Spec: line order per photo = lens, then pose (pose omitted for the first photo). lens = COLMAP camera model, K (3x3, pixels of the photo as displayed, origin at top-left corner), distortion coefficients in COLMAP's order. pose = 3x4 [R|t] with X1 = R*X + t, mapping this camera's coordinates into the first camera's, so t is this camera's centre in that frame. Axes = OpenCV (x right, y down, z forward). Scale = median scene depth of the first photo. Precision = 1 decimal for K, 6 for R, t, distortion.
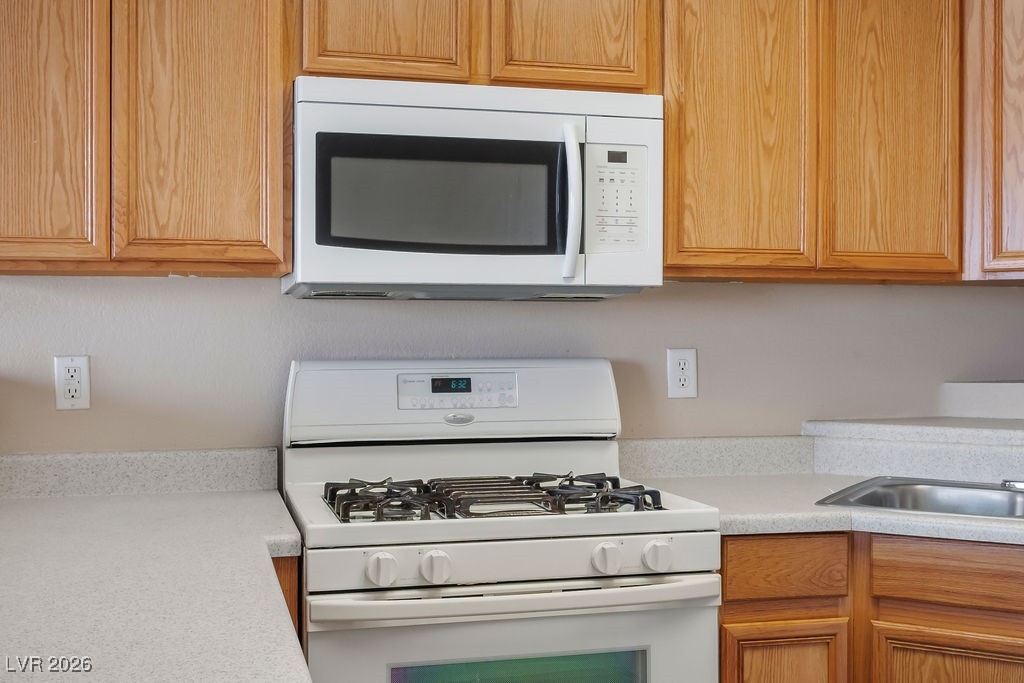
lens RADIAL K [[1205.0, 0, 512.7], [0, 1205.0, 333.9], [0, 0, 1]] dist [-0.005395, 0.000000]
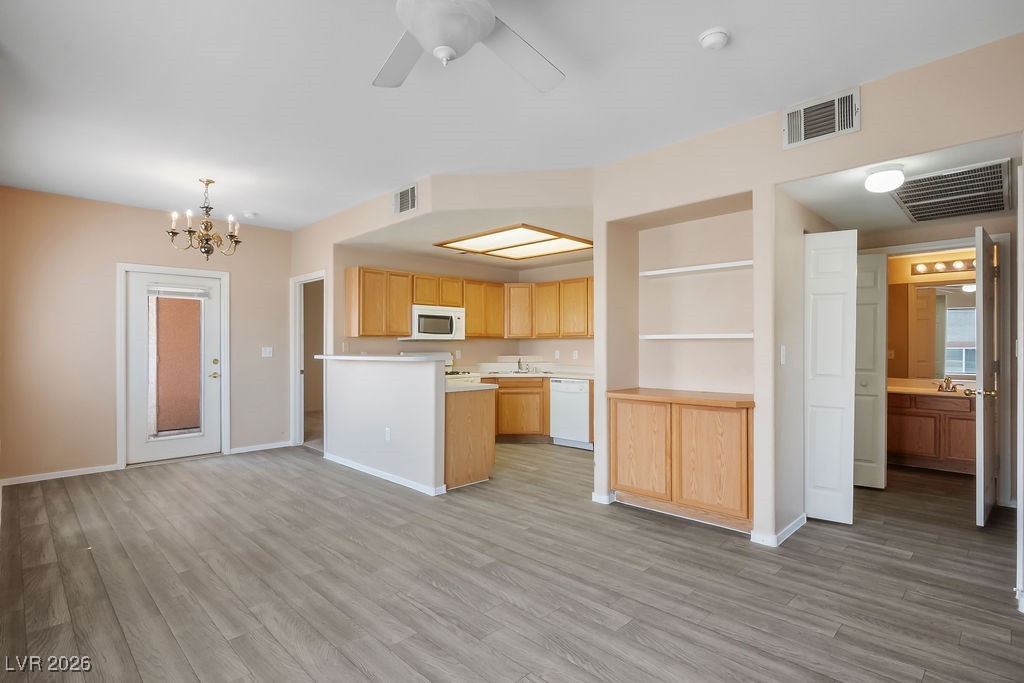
lens RADIAL K [[511.2, 0, 512.0], [0, 511.2, 343.8], [0, 0, 1]] dist [-0.002606, 0.001303]
pose [[0.862670, -0.002891, 0.505758, -0.978129], [0.004863, 0.999985, -0.002580, -0.009539], [-0.505743, 0.004685, 0.862671, -1.353177]]
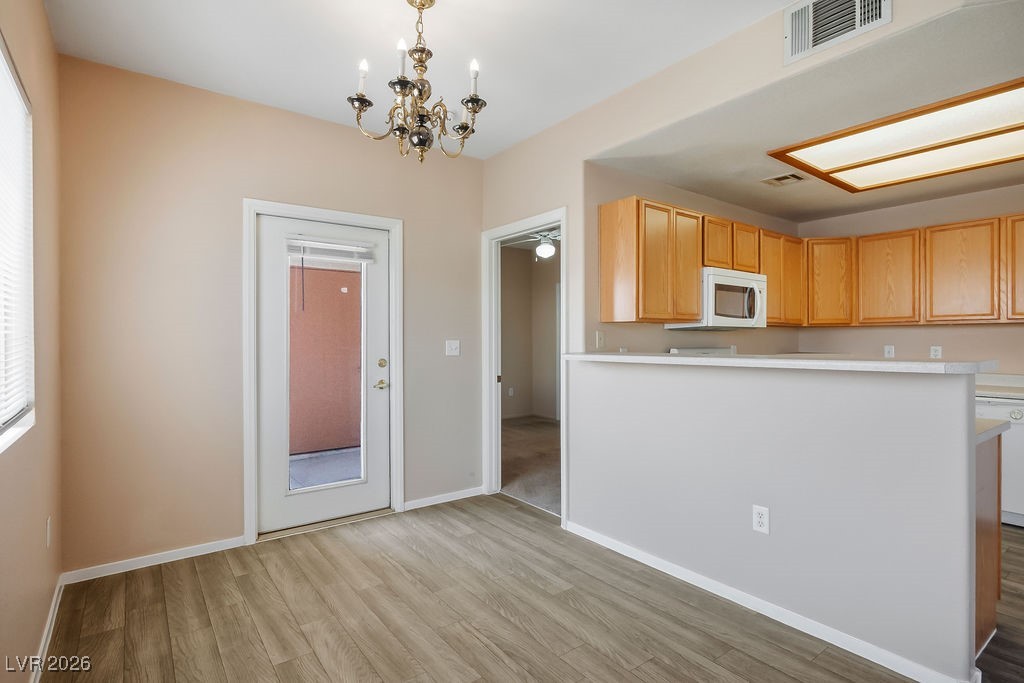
lens RADIAL K [[511.2, 0, 507.0], [0, 511.2, 338.7], [0, 0, 1]] dist [-0.002606, 0.001303]
pose [[0.926062, -0.002832, 0.377361, -1.188498], [0.004395, 0.999985, -0.003281, -0.003777], [-0.377346, 0.004697, 0.926060, -0.140112]]
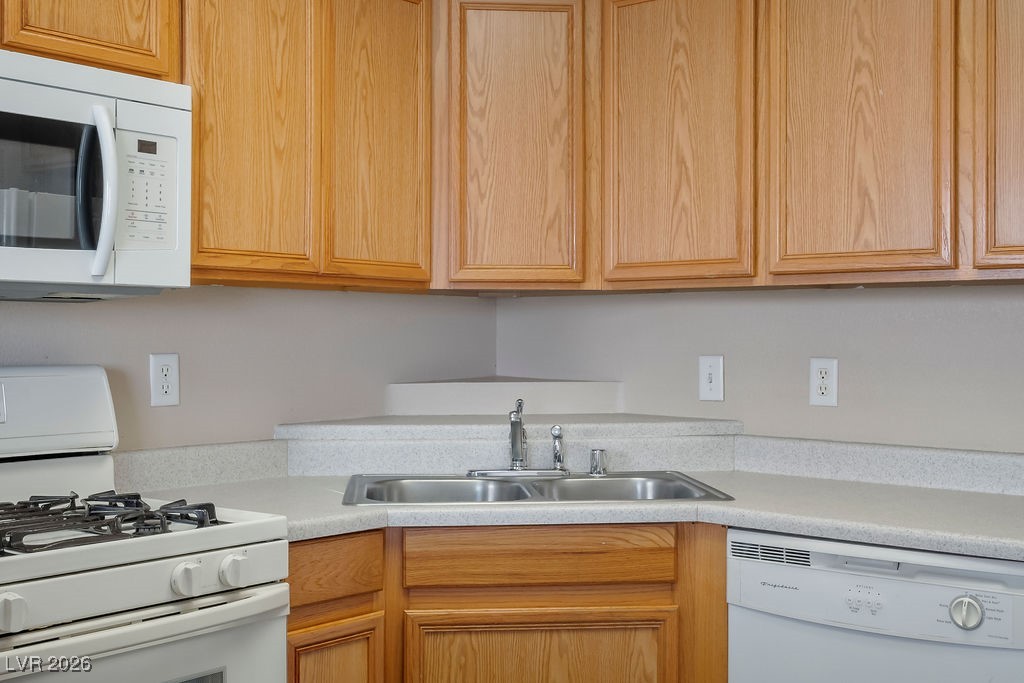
lens RADIAL K [[1205.0, 0, 506.3], [0, 1205.0, 341.7], [0, 0, 1]] dist [-0.005395, 0.000000]
pose [[0.811190, -0.002009, 0.584779, -0.227085], [0.000503, 0.999996, 0.002739, 0.000235], [-0.584782, -0.001928, 0.811188, 0.086723]]
